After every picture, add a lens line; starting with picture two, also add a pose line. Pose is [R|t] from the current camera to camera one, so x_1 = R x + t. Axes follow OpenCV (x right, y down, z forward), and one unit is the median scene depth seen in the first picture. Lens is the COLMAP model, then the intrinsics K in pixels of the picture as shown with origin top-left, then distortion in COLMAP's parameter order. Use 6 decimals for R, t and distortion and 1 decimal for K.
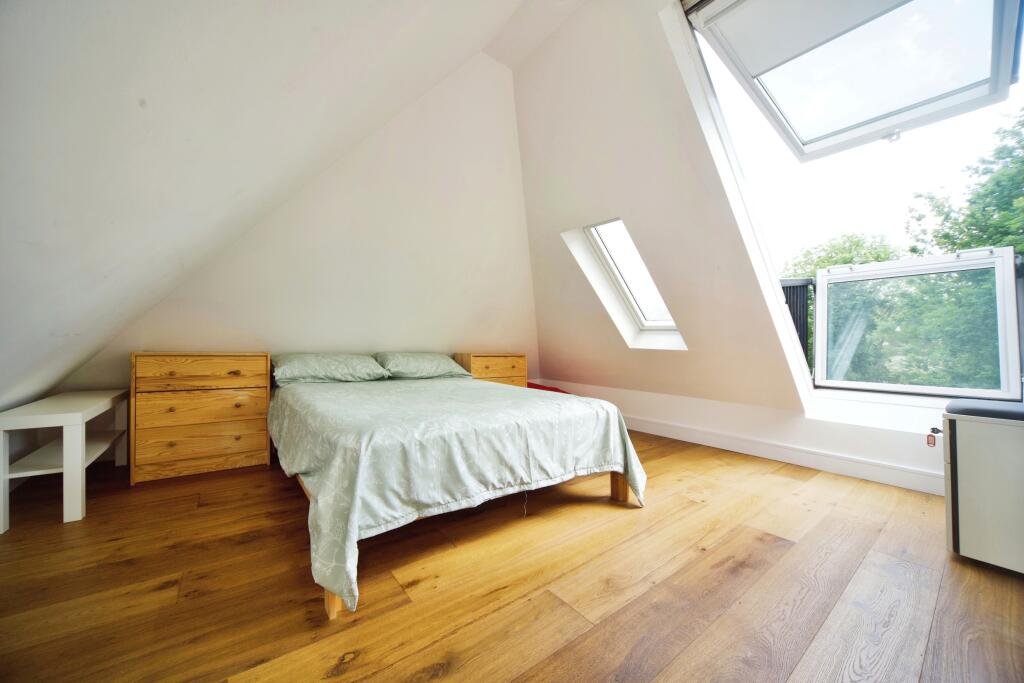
lens RADIAL K [[369.9, 0, 513.4], [0, 369.9, 338.5], [0, 0, 1]] dist [-0.001711, -0.000081]
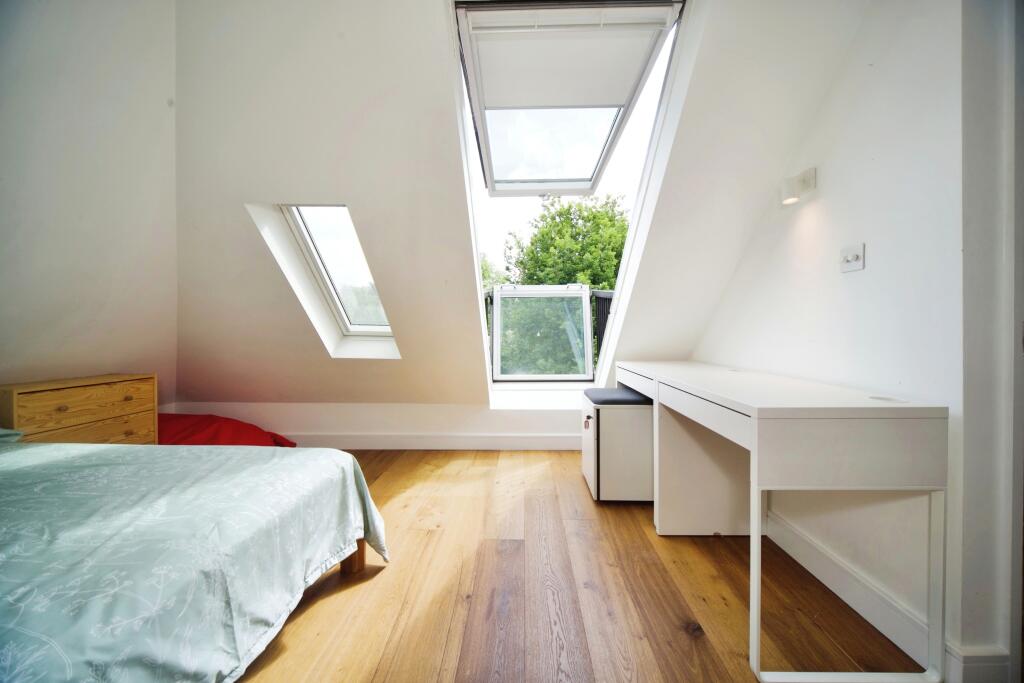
lens RADIAL K [[356.3, 0, 516.6], [0, 356.3, 323.5], [0, 0, 1]] dist [-0.016851, 0.000143]
pose [[0.635221, 0.001548, 0.772329, -0.051679], [-0.001713, 0.999998, -0.000595, -0.066386], [-0.772328, -0.000946, 0.635223, 0.212524]]
